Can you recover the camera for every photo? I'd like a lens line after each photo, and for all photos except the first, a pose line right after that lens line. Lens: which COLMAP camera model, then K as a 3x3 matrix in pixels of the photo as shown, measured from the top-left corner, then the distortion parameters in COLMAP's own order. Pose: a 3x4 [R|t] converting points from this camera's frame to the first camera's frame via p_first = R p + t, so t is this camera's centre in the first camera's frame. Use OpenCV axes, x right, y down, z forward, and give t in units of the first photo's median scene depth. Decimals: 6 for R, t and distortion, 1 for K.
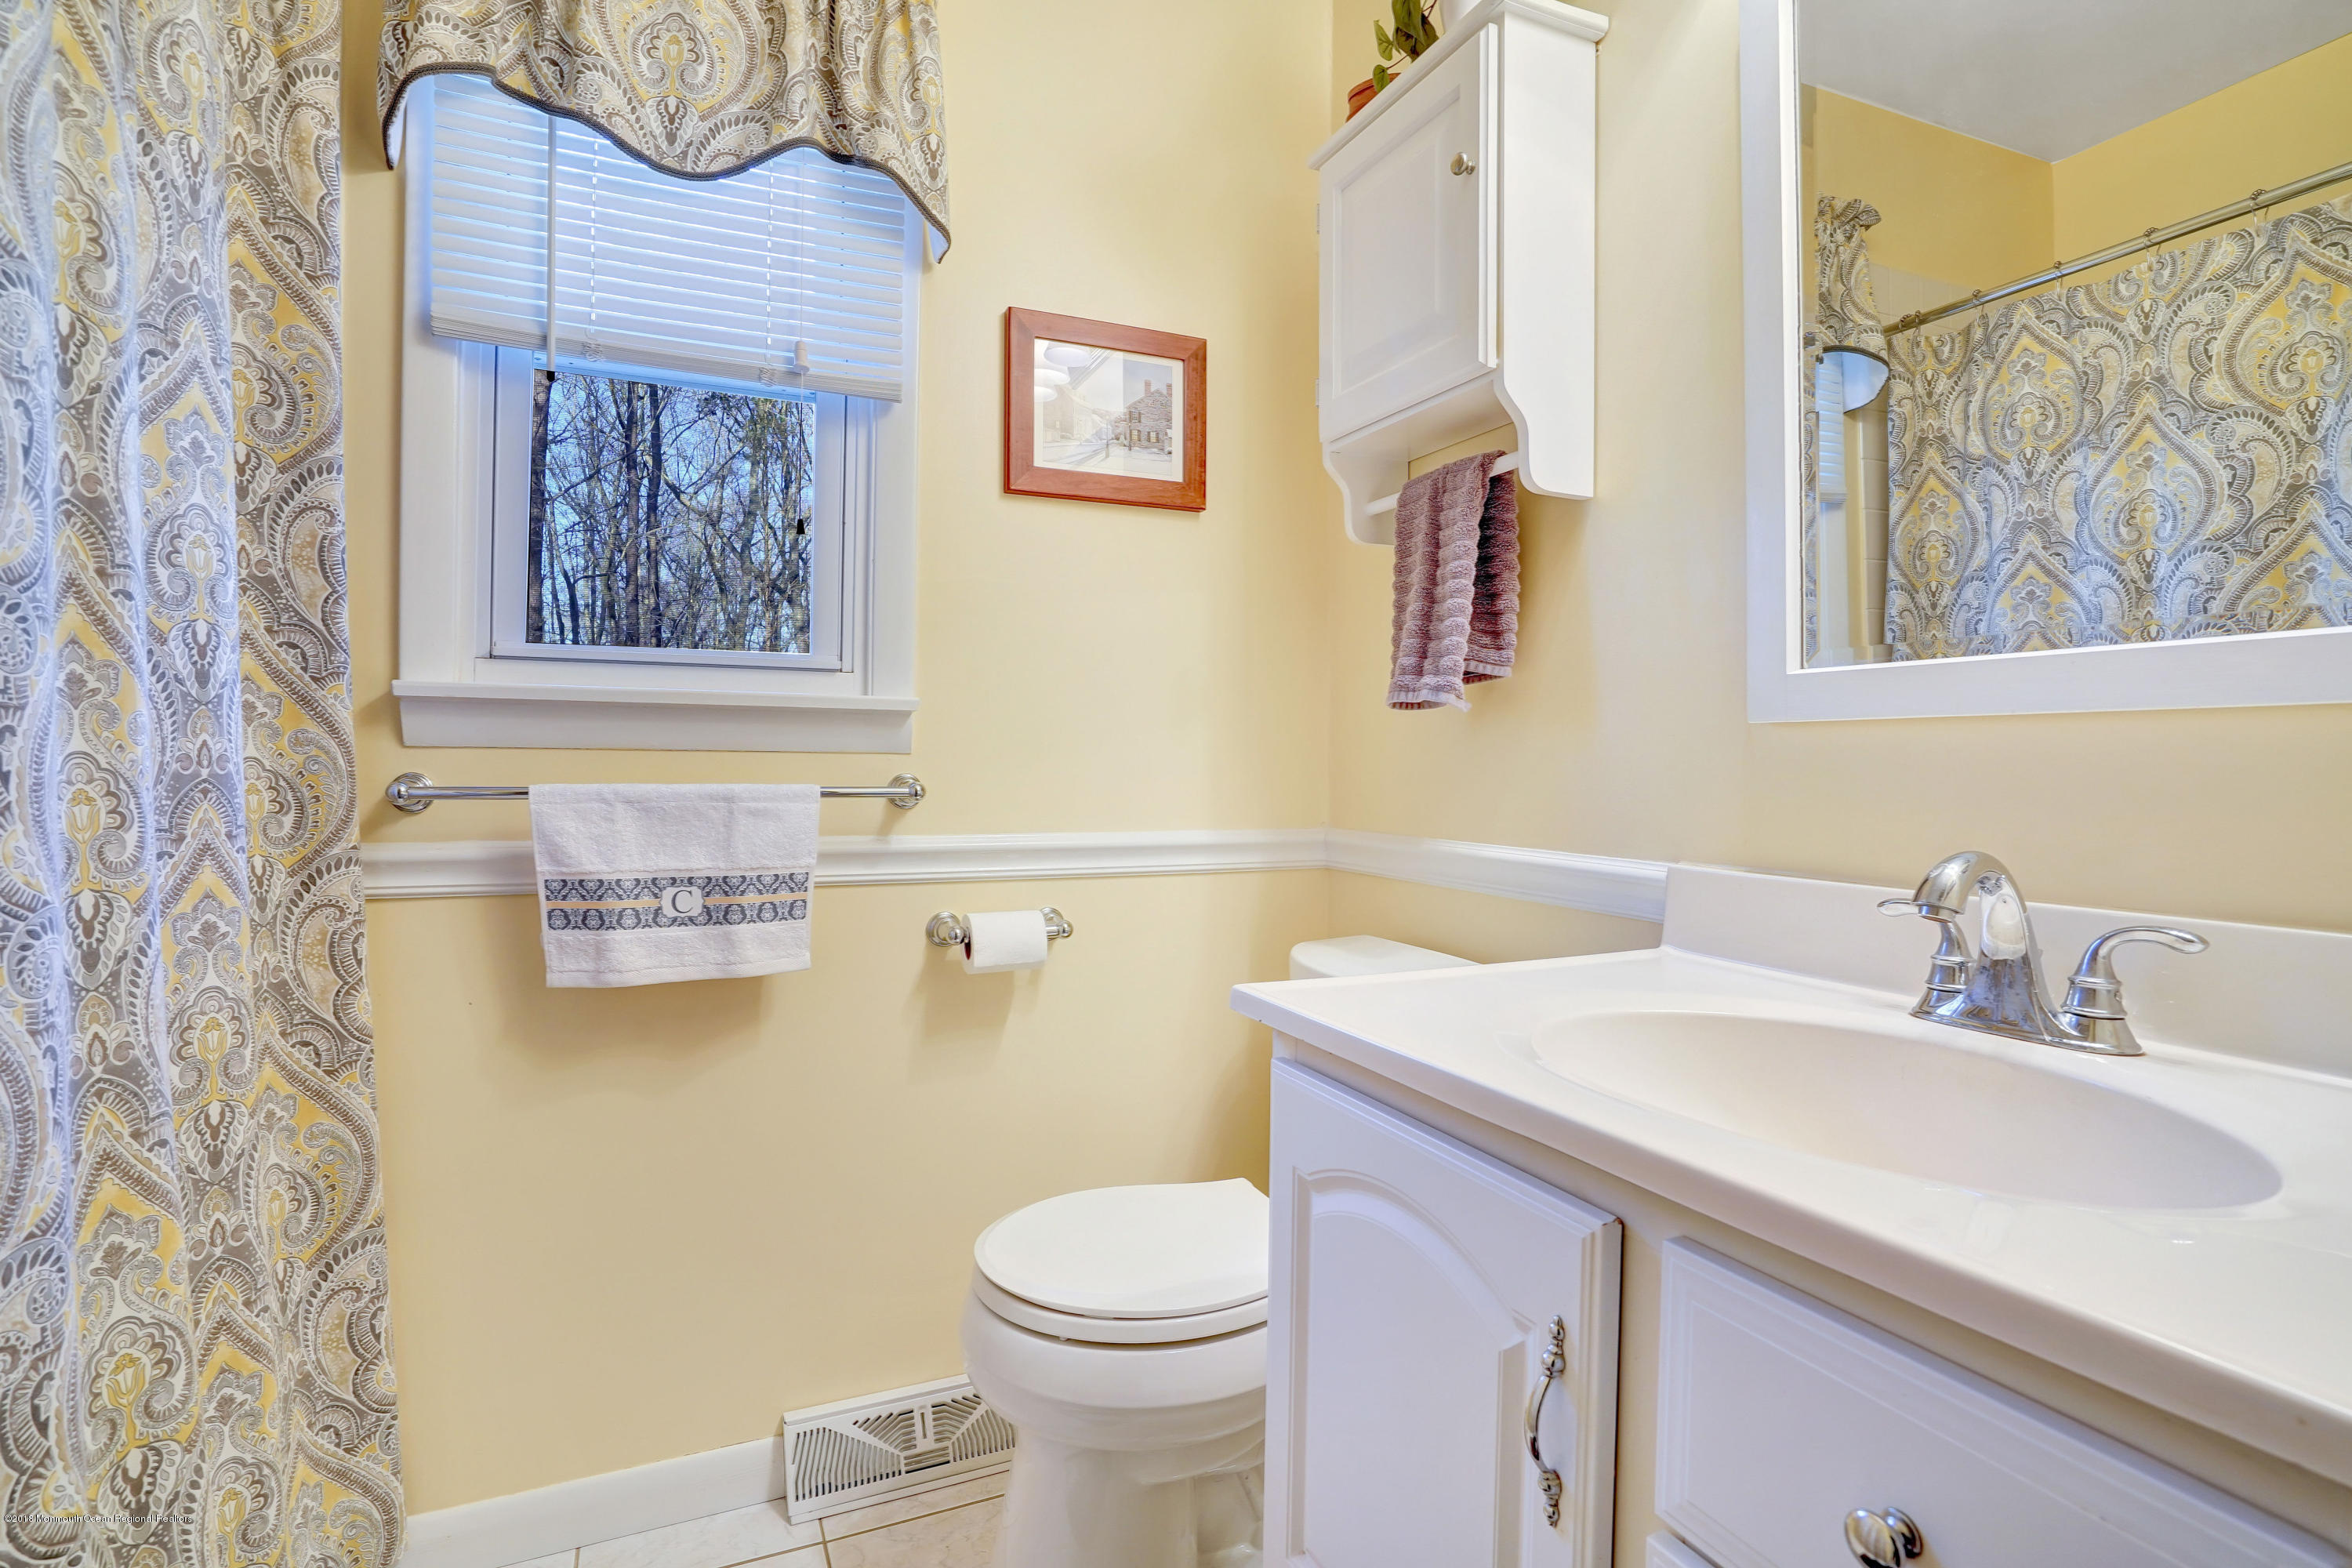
lens RADIAL K [[1131.9, 0, 1166.6], [0, 1131.9, 780.4], [0, 0, 1]] dist [-0.041967, 0.007666]
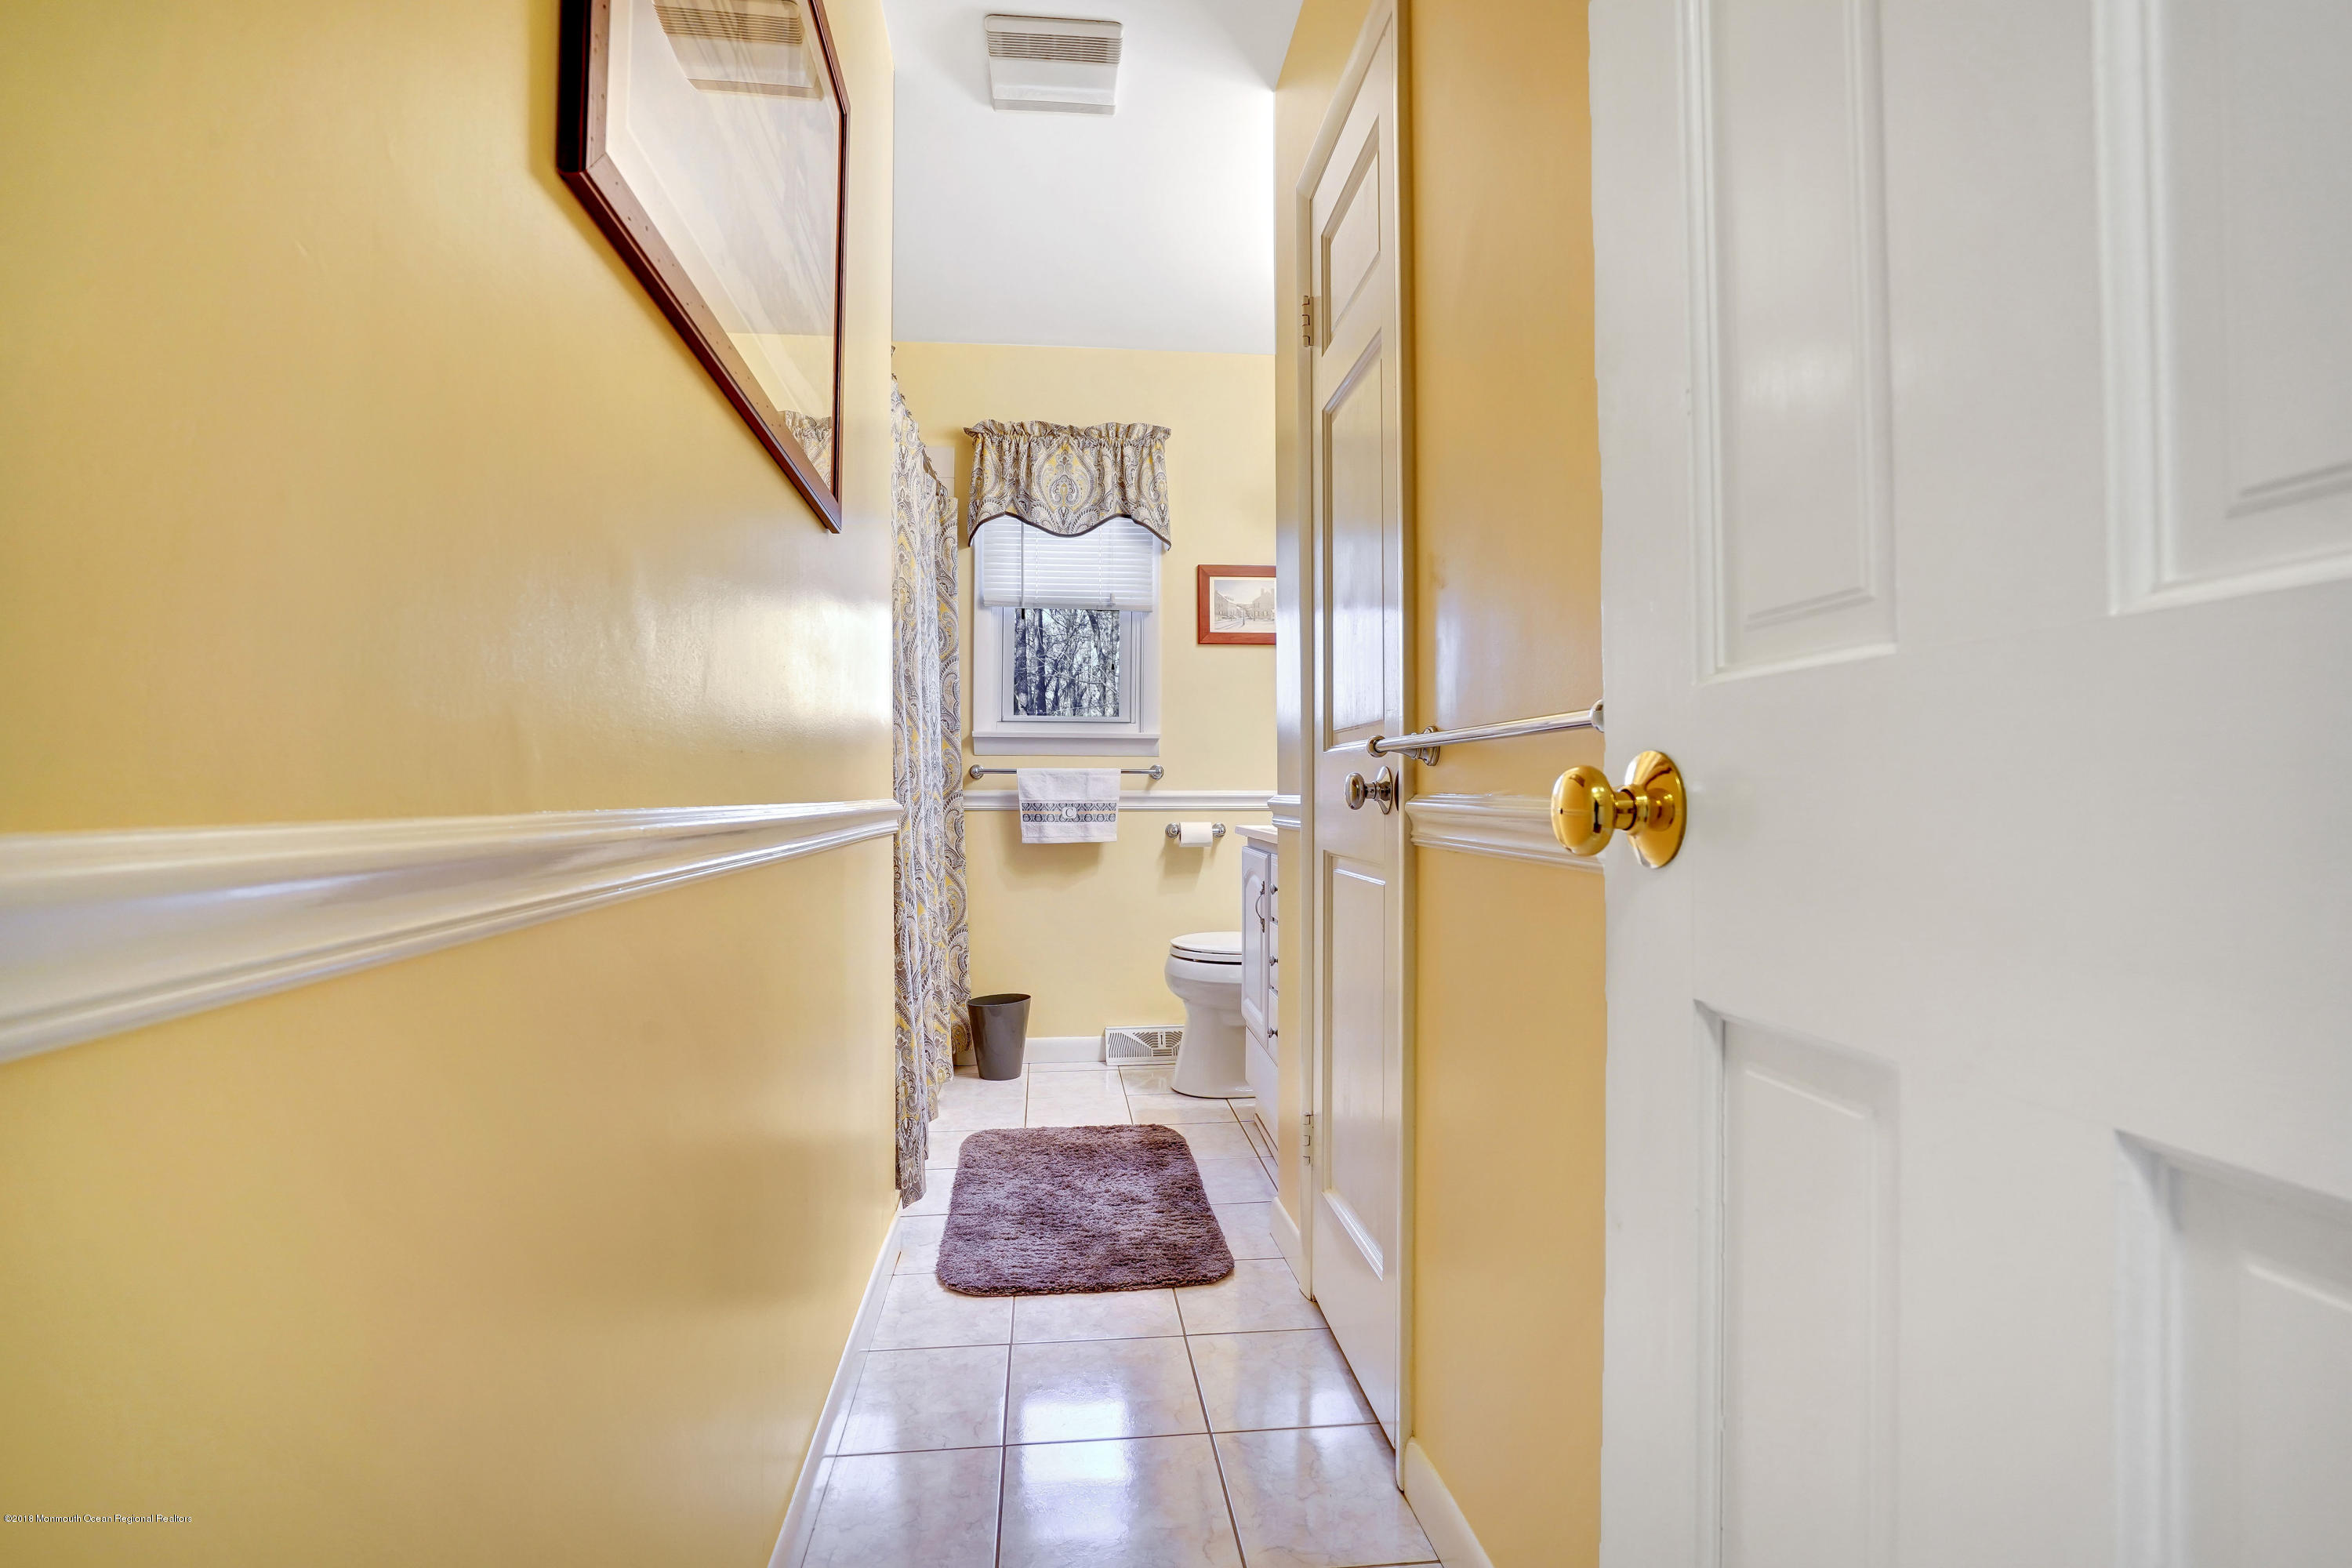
lens RADIAL K [[1131.9, 0, 1176.1], [0, 1131.9, 785.8], [0, 0, 1]] dist [-0.041967, 0.007666]
pose [[0.953598, -0.006057, -0.301023, 0.602169], [0.001737, 0.999892, -0.014618, 0.084079], [0.301079, 0.013417, 0.953505, -1.446247]]
